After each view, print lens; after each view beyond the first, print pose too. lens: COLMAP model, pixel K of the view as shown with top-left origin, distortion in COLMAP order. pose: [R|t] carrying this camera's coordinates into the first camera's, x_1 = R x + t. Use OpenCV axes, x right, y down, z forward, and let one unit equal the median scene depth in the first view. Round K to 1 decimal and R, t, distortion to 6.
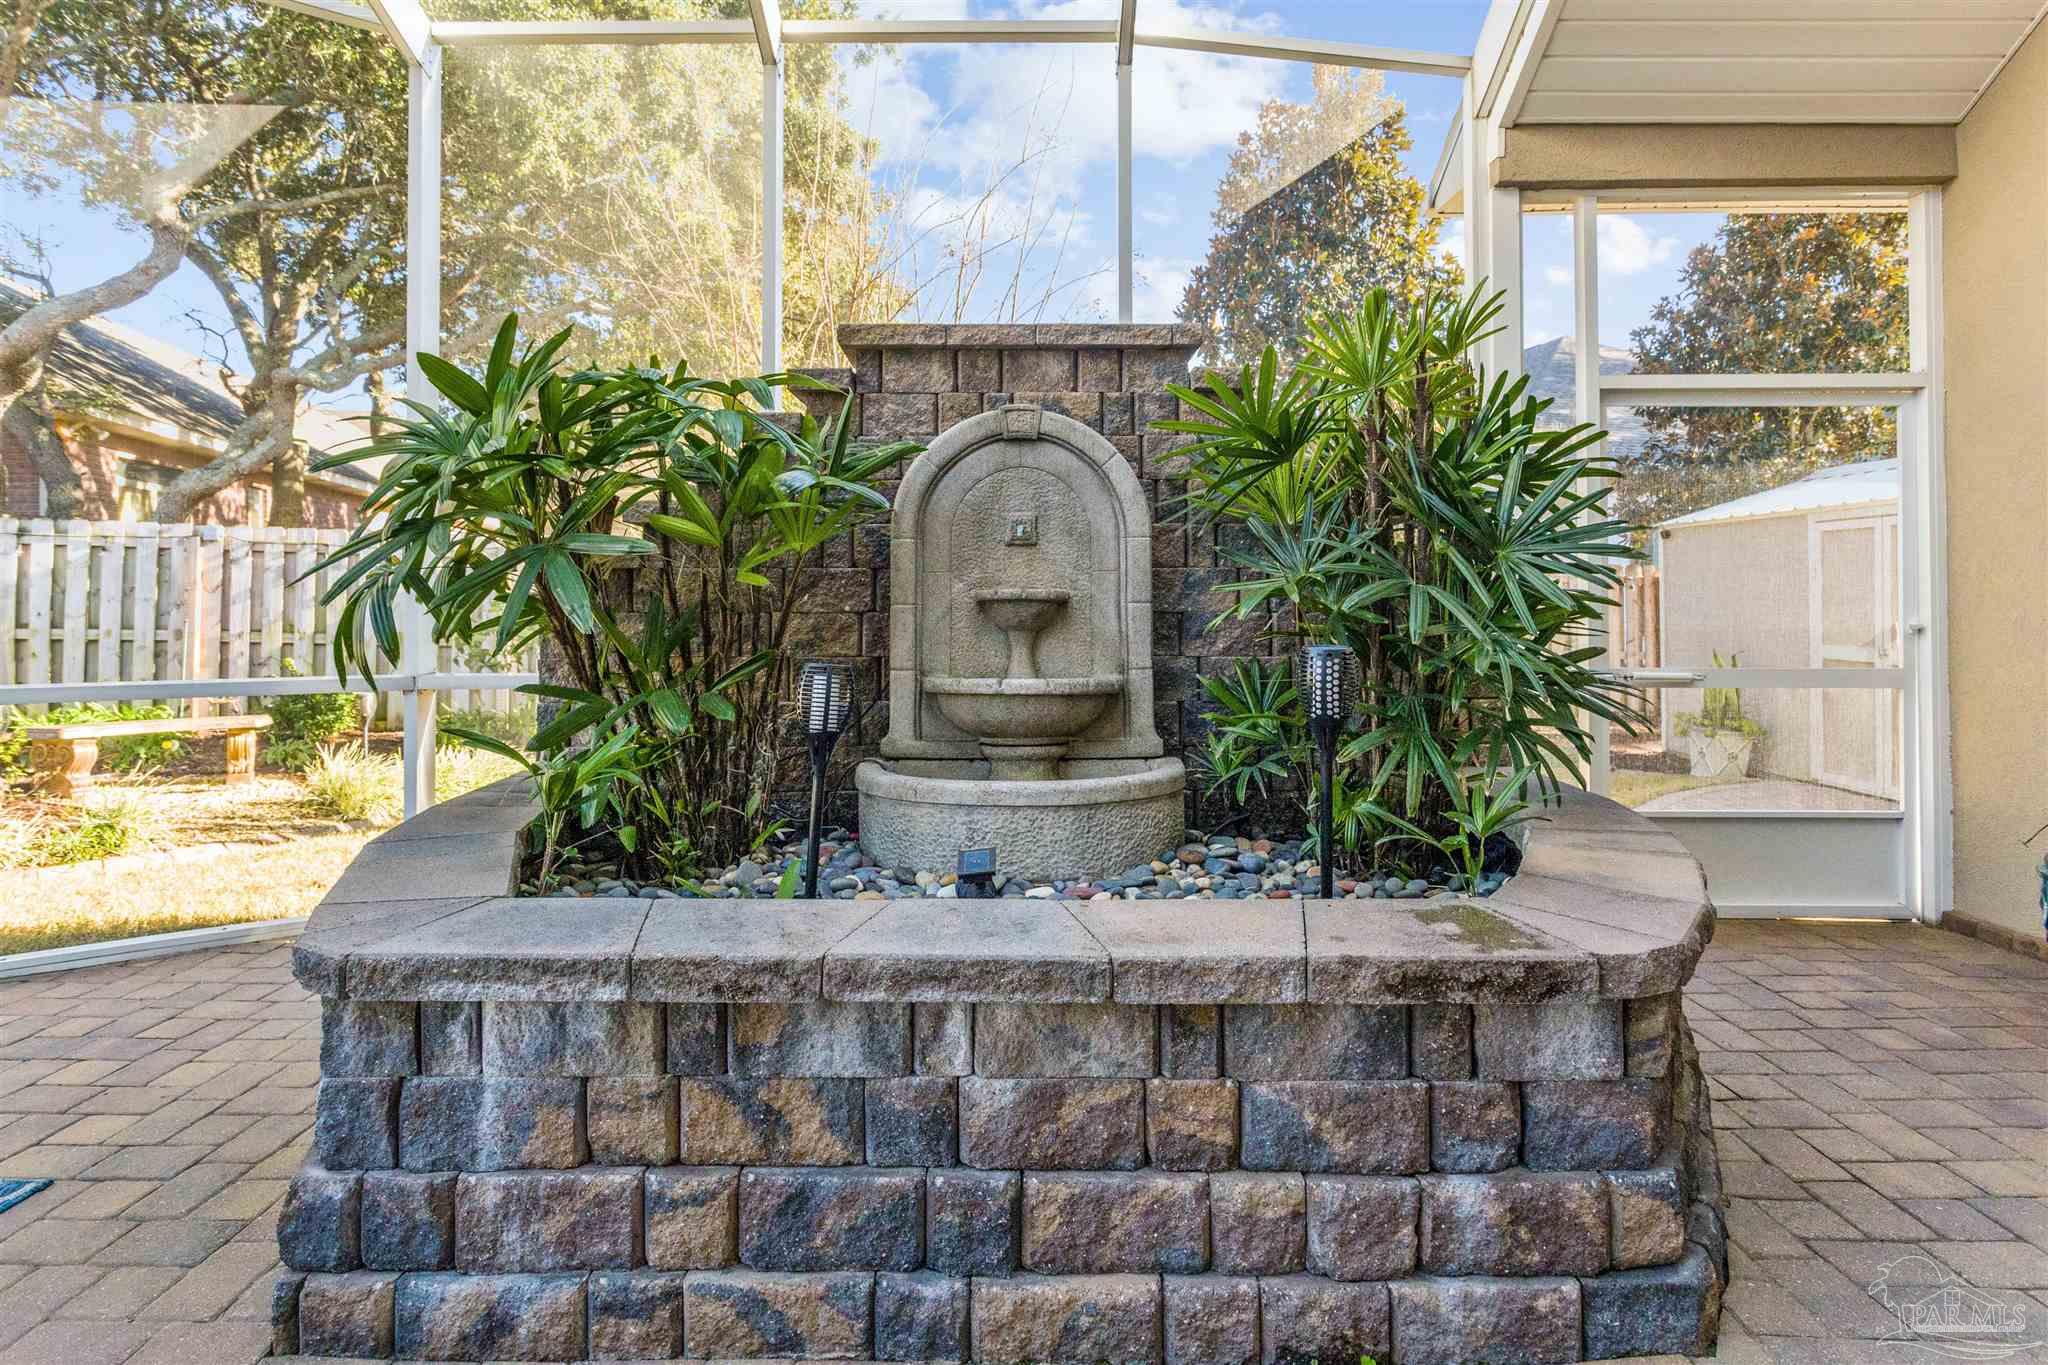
lens RADIAL K [[1025.5, 0, 1024.7], [0, 1025.5, 595.5], [0, 0, 1]] dist [-0.003858, 0.002458]
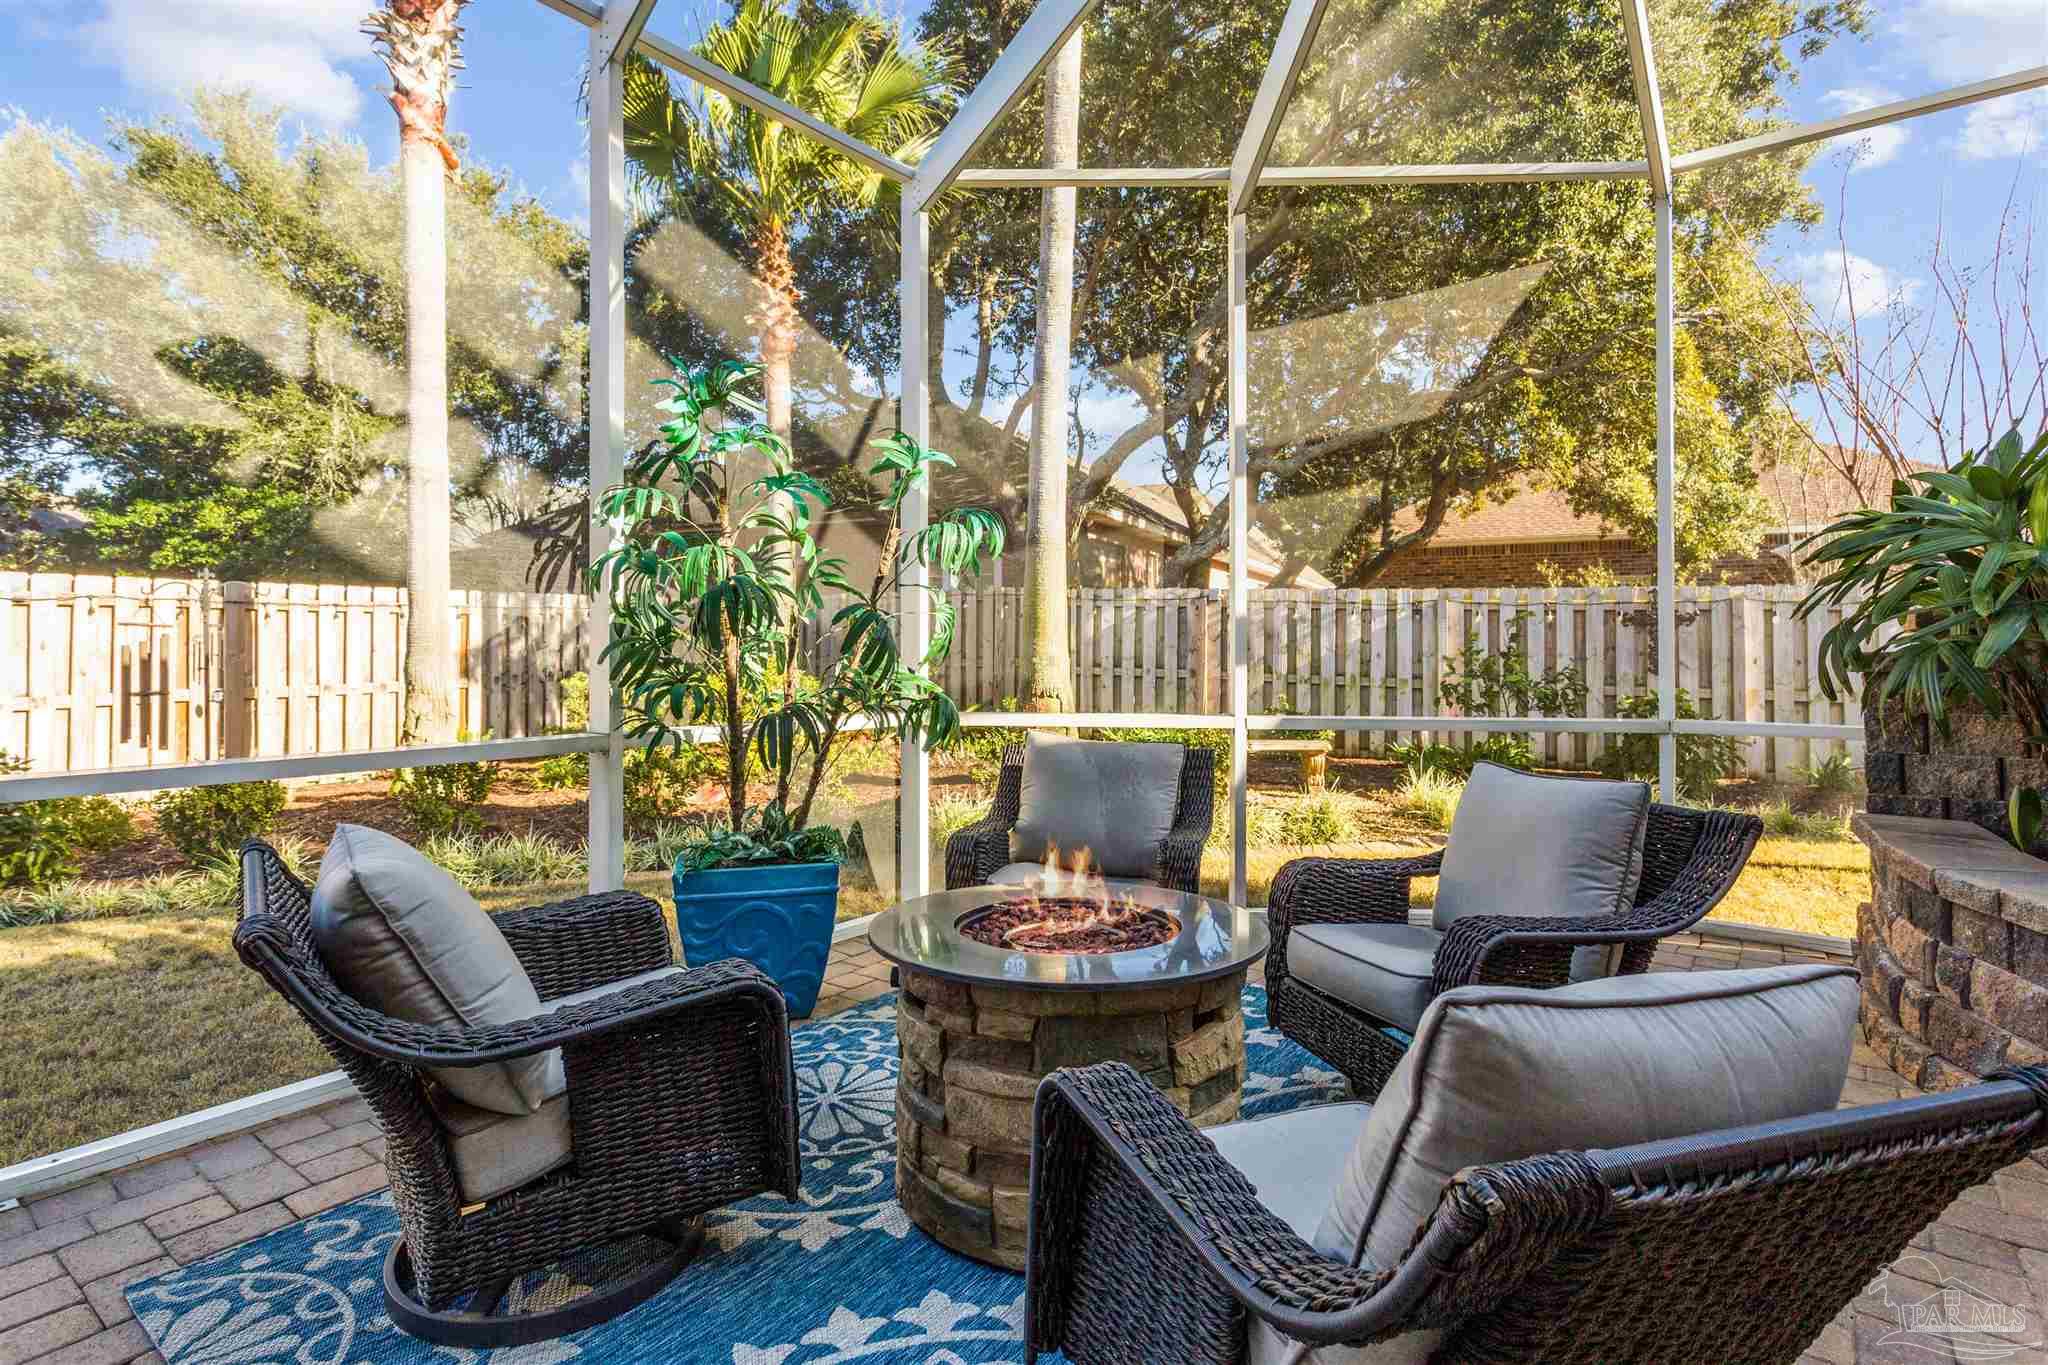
lens RADIAL K [[1030.9, 0, 1004.4], [0, 1030.9, 628.6], [0, 0, 1]] dist [-0.003619, -0.000040]
pose [[0.786653, -0.009968, -0.617315, -0.622372], [0.005615, 0.999944, -0.008990, -0.024201], [0.617370, 0.003606, 0.786665, -0.508423]]
